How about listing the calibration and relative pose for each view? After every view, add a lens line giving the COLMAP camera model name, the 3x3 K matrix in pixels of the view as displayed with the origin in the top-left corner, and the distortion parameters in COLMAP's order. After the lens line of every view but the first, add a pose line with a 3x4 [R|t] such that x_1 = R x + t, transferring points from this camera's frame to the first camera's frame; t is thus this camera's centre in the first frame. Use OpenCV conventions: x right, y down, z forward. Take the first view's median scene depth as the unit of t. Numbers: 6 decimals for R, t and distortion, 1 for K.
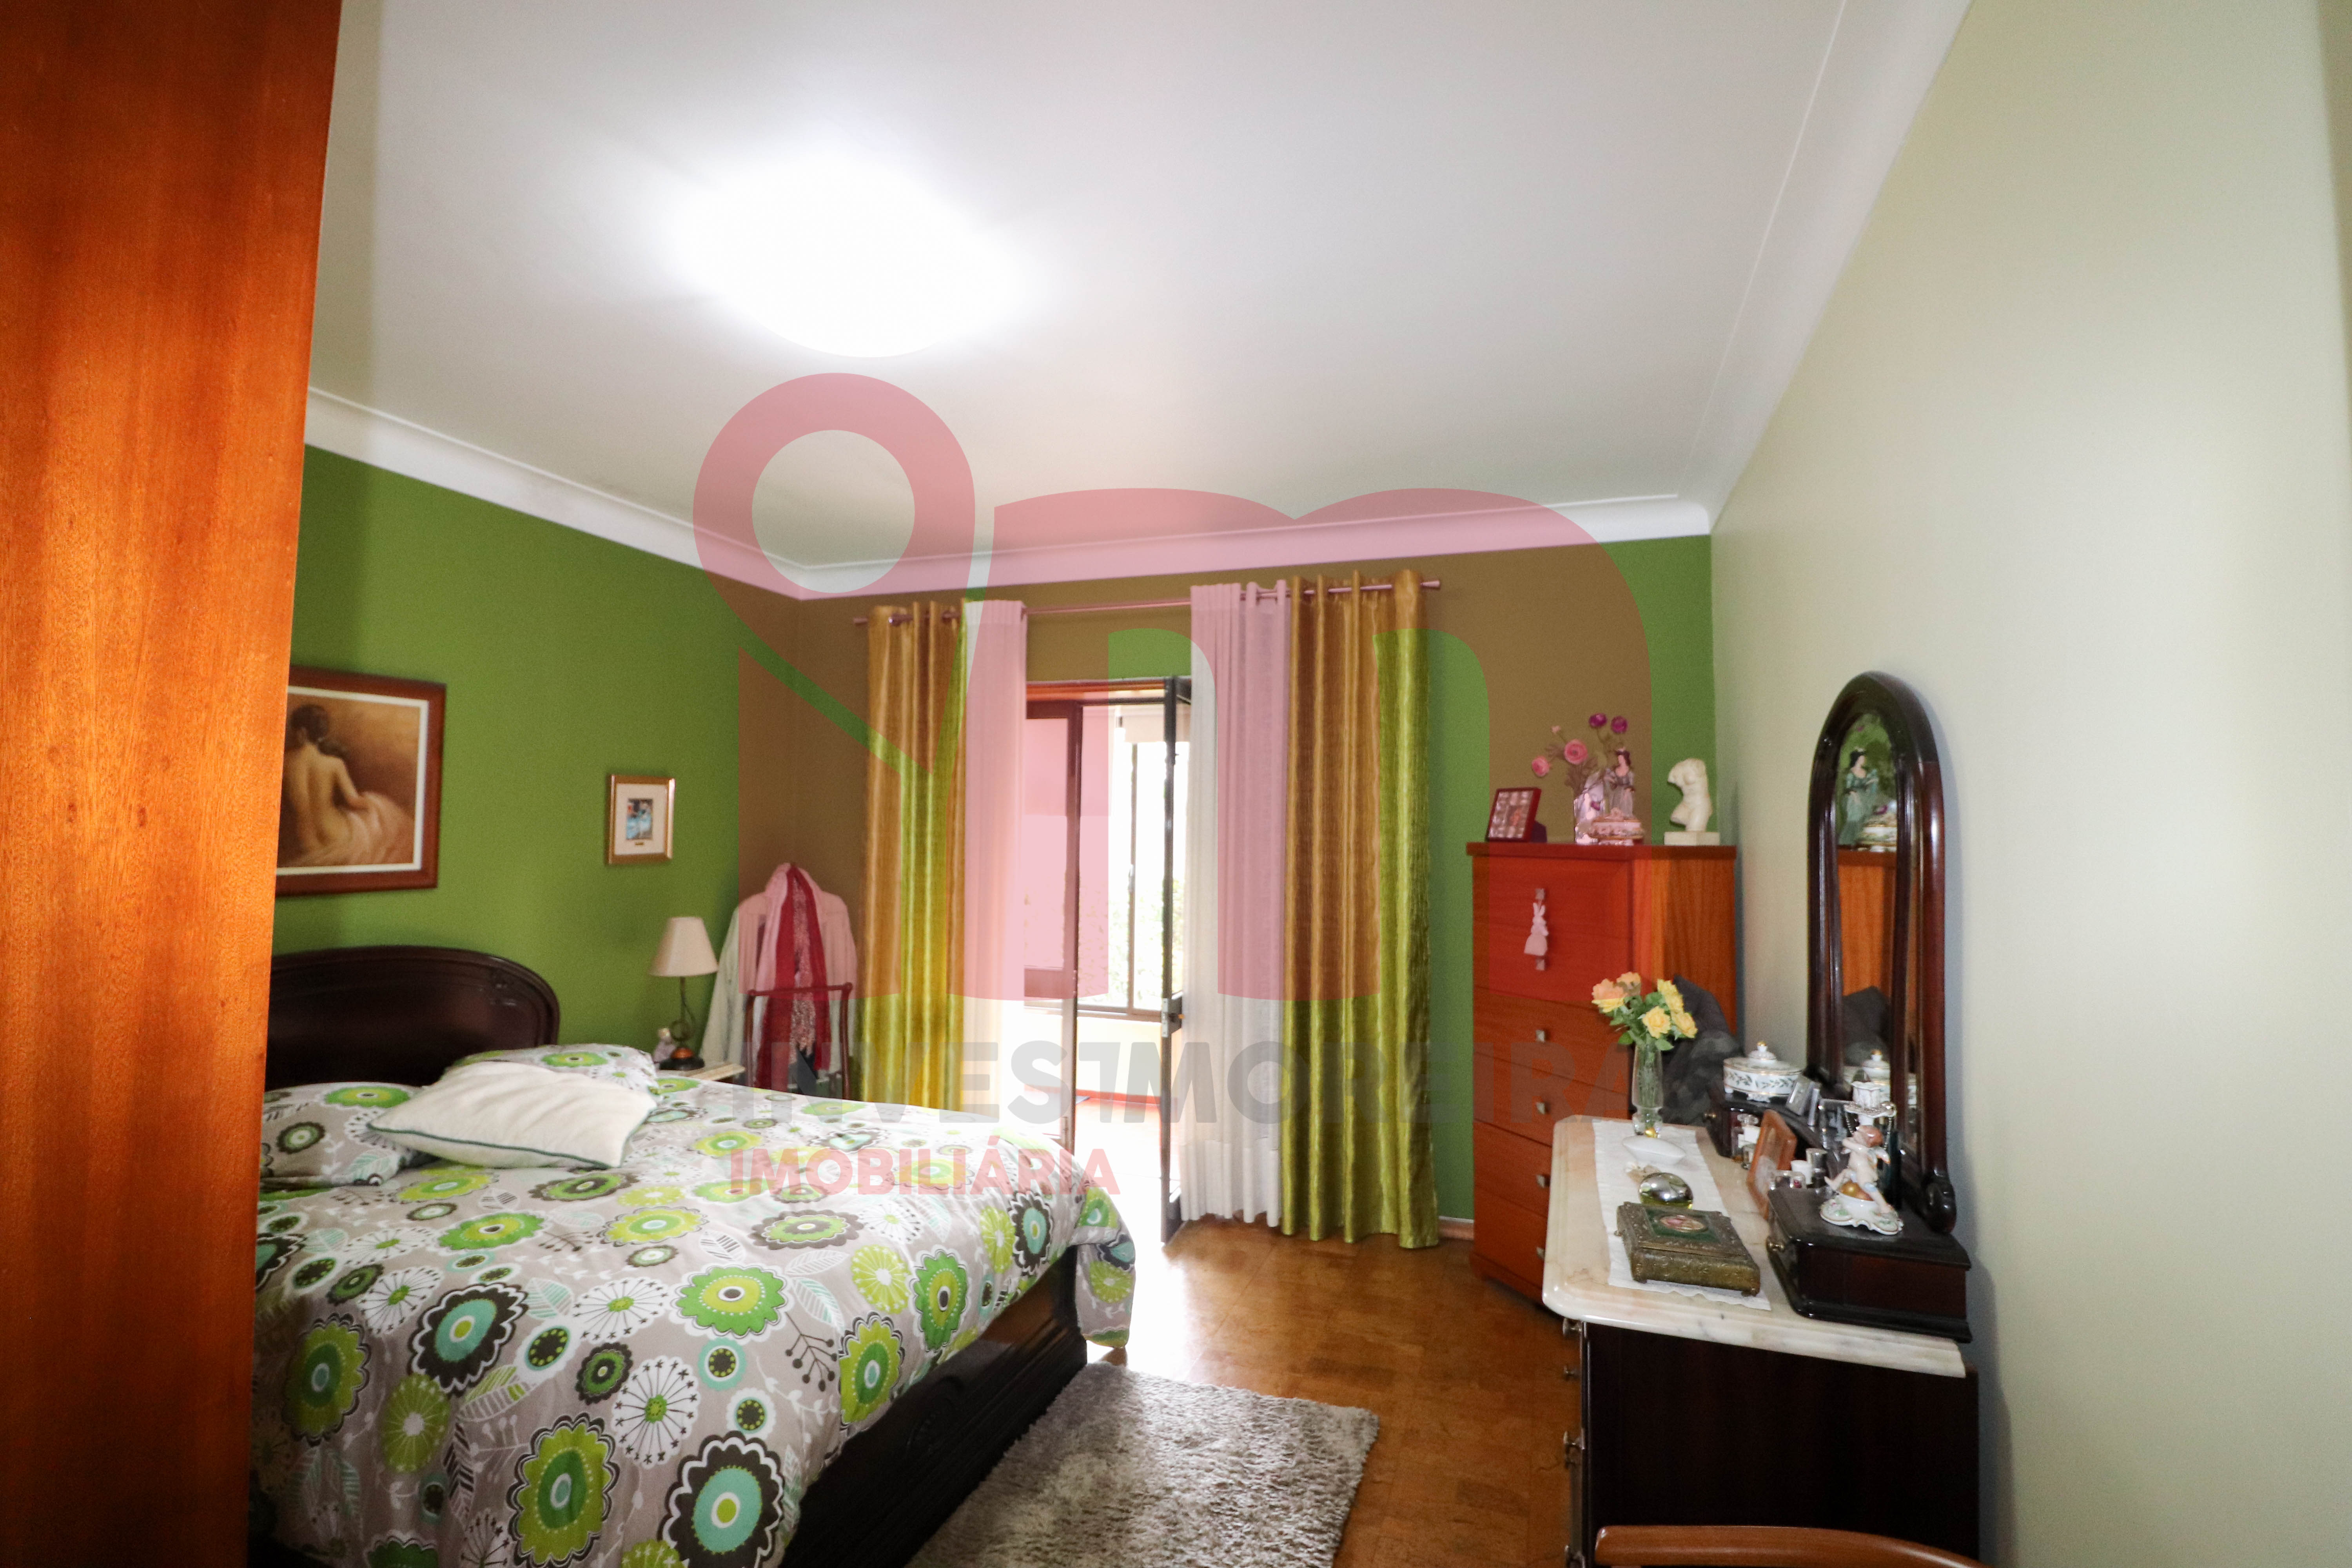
lens RADIAL K [[1074.0, 0, 1167.6], [0, 1074.0, 772.4], [0, 0, 1]] dist [-0.004747, -0.011368]
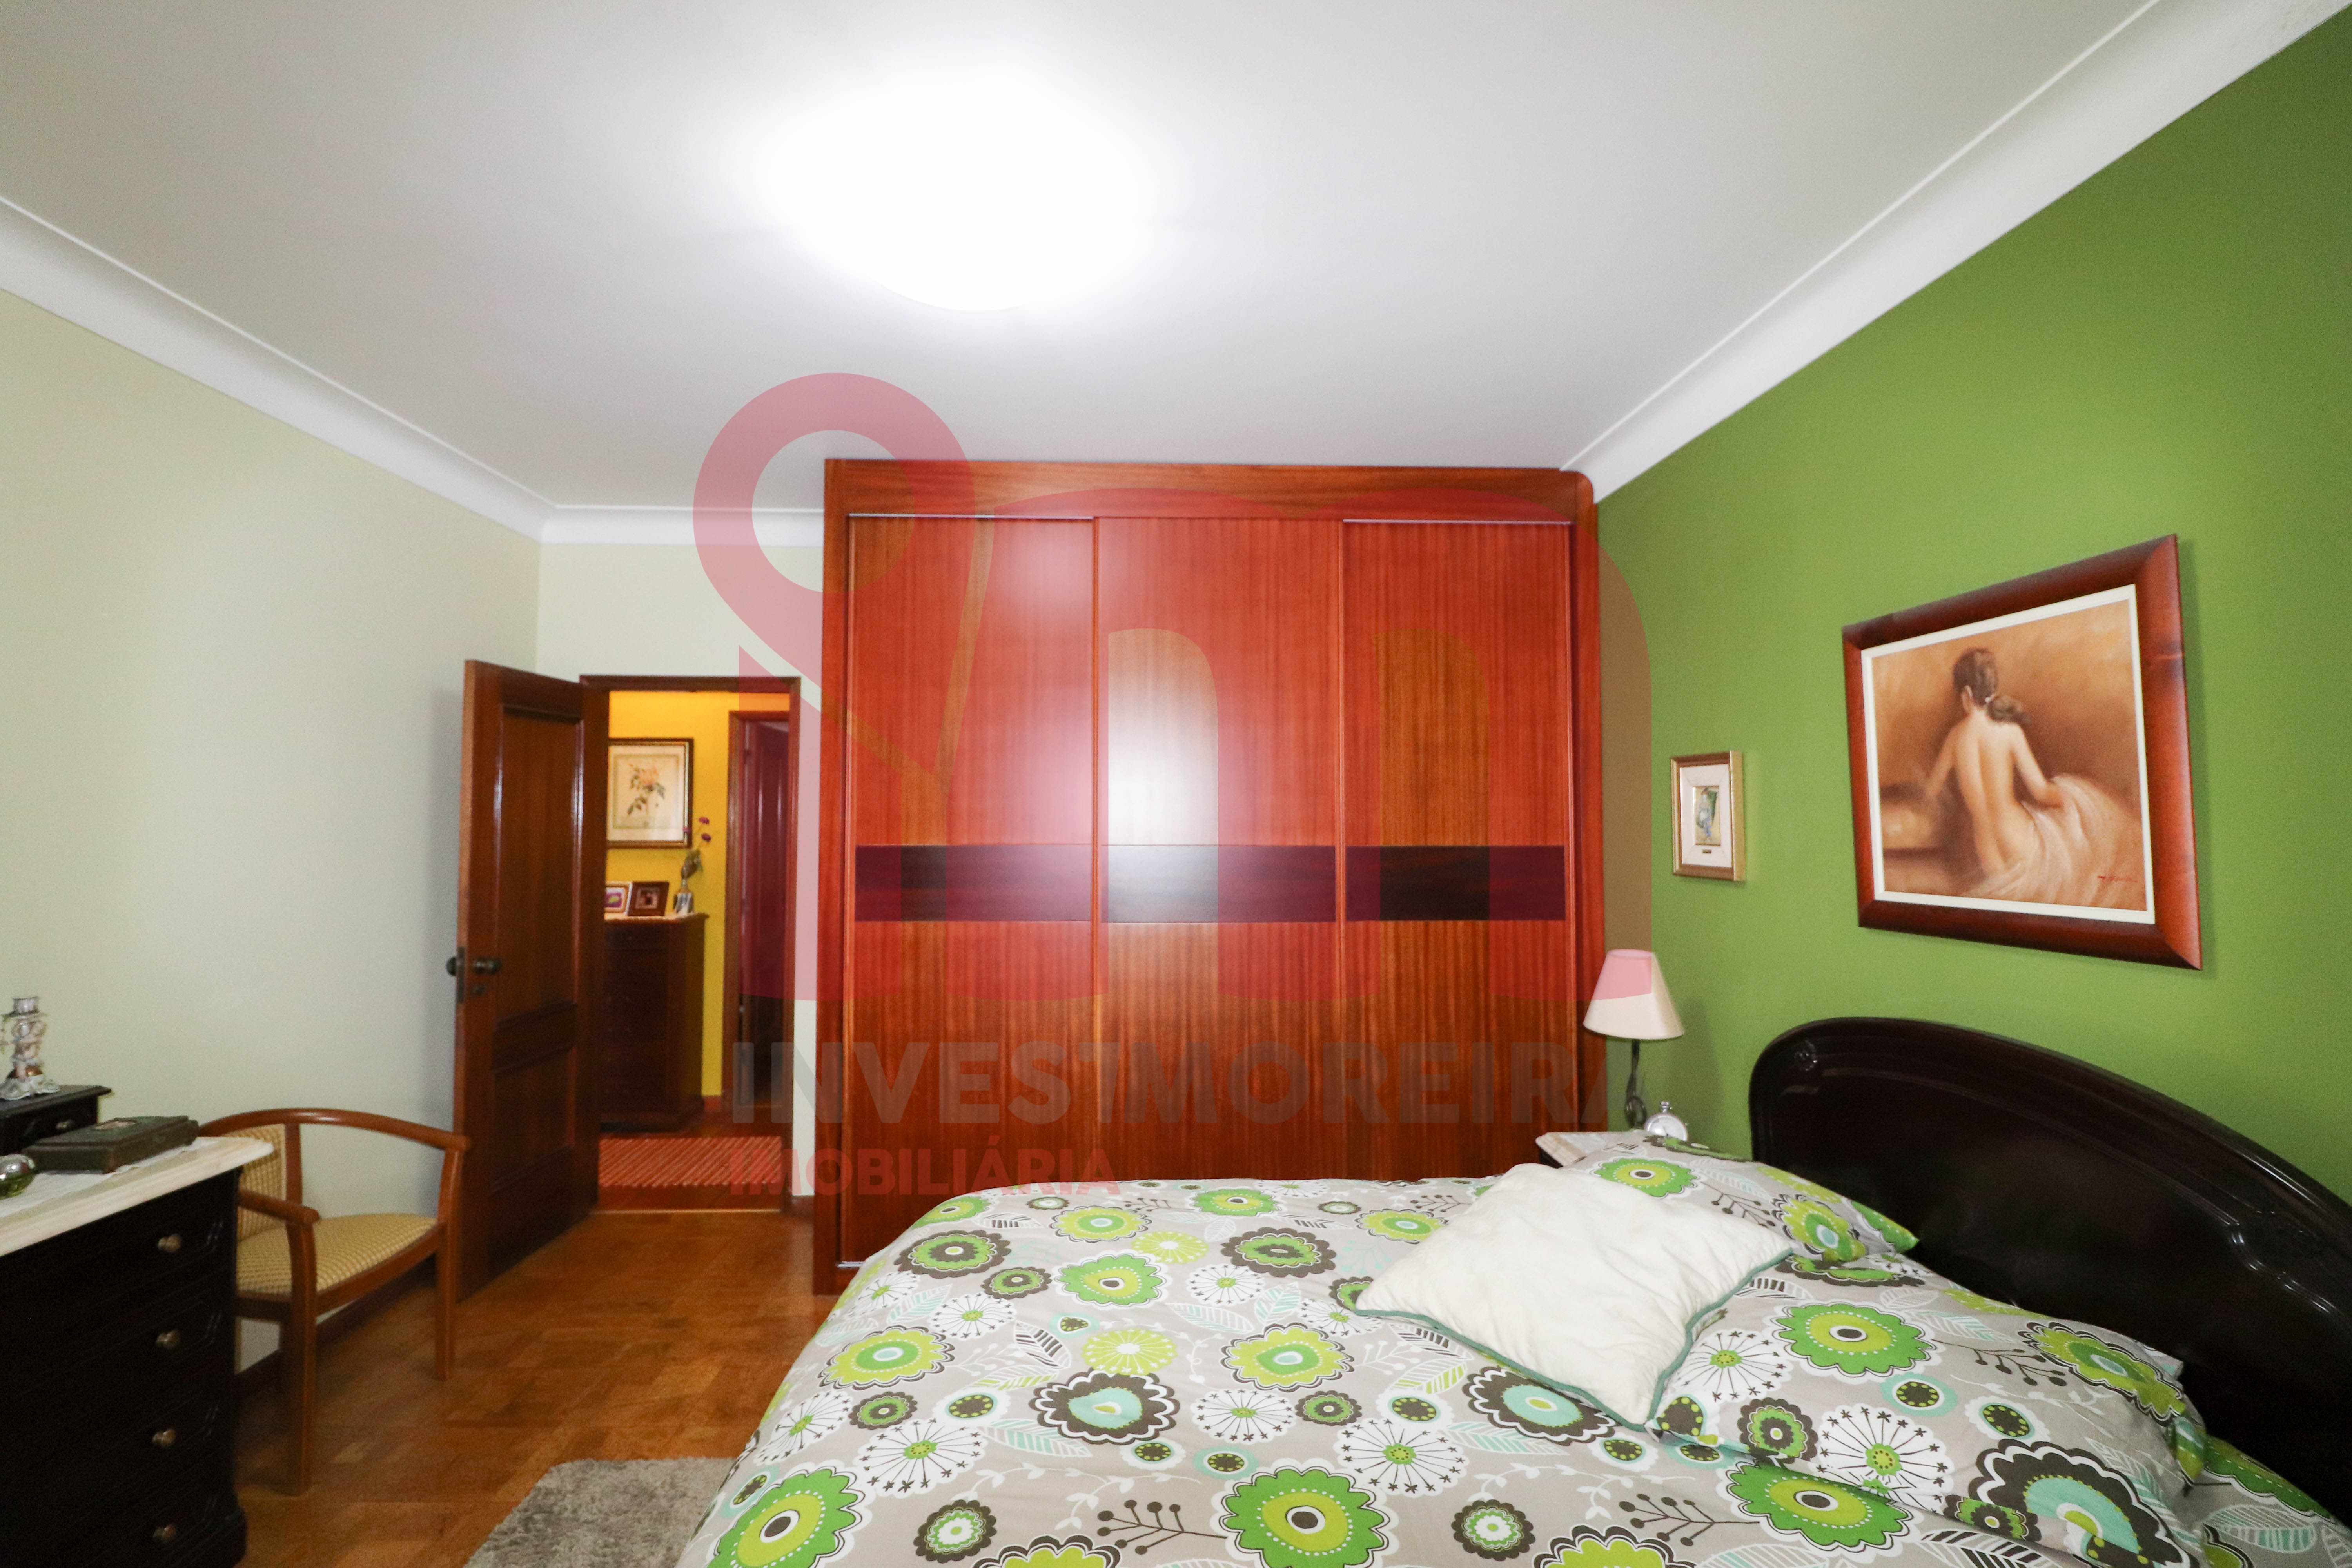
lens RADIAL K [[1074.0, 0, 1167.6], [0, 1074.0, 772.4], [0, 0, 1]] dist [-0.004747, -0.011368]
pose [[-0.981579, -0.019334, -0.190078, -0.163032], [-0.007176, 0.997896, -0.064440, 0.057747], [0.190924, -0.061889, -0.979652, 1.484884]]
